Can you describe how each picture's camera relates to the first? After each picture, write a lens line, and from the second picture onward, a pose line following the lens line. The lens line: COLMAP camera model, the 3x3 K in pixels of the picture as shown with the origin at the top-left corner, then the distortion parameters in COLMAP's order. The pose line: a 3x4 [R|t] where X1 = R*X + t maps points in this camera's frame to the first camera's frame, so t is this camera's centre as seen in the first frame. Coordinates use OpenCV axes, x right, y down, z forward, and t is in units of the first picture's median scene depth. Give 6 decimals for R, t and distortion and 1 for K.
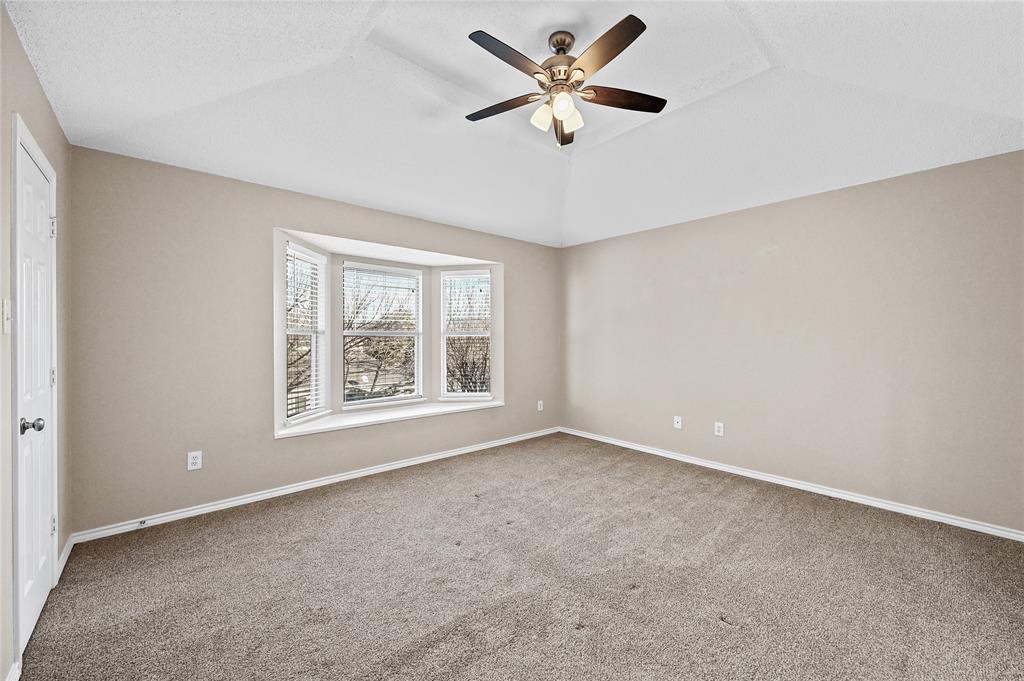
lens RADIAL K [[403.3, 0, 514.8], [0, 403.3, 340.7], [0, 0, 1]] dist [-0.000408, 0.000086]
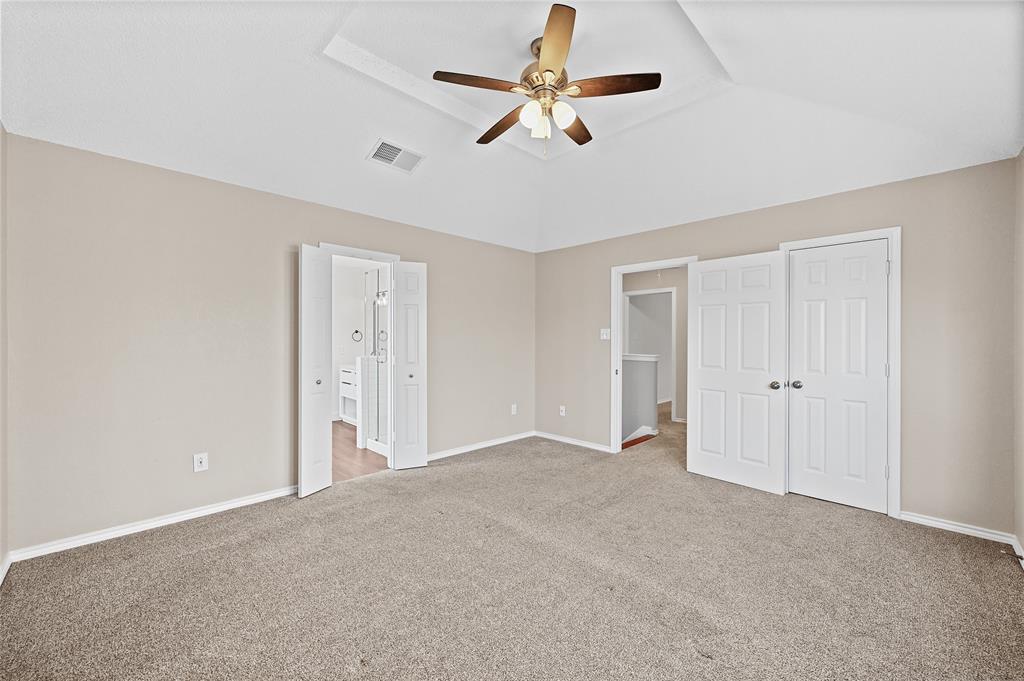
lens RADIAL K [[403.3, 0, 514.8], [0, 403.3, 340.7], [0, 0, 1]] dist [-0.000408, 0.000086]
pose [[-0.998460, -0.004043, -0.055320, 0.156726], [-0.004919, 0.999864, 0.015721, -0.020589], [0.055249, 0.015968, -0.998345, 1.305433]]
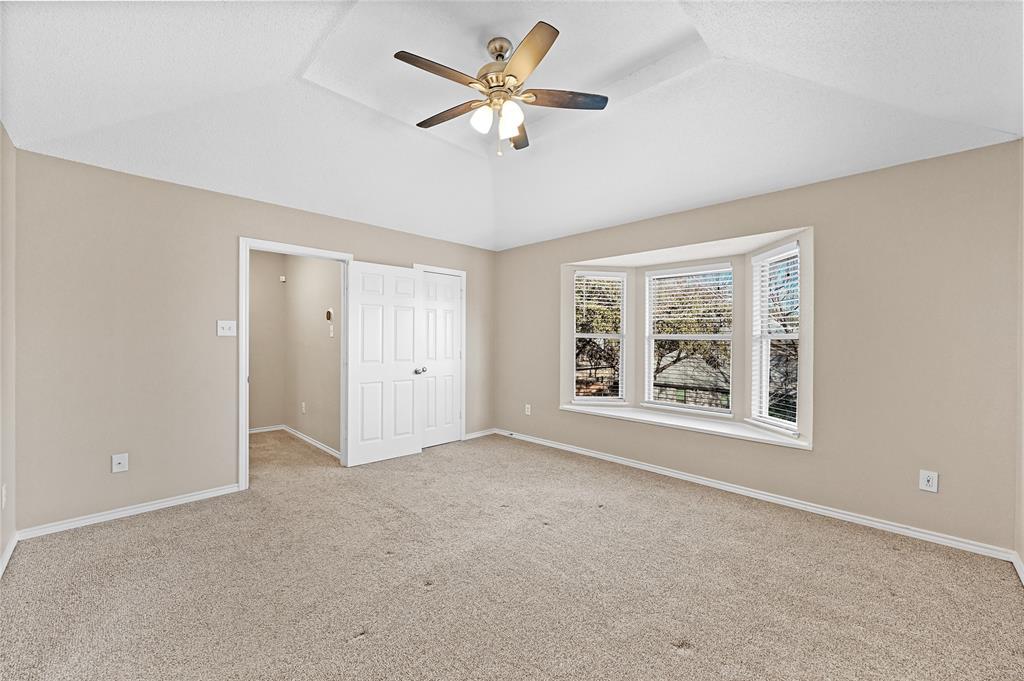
lens RADIAL K [[403.3, 0, 514.8], [0, 403.3, 340.7], [0, 0, 1]] dist [-0.000408, 0.000086]
pose [[0.060401, 0.004909, -0.998162, 0.740094], [-0.015102, 0.999878, 0.004003, -0.008249], [0.998060, 0.014832, 0.060467, 0.640547]]
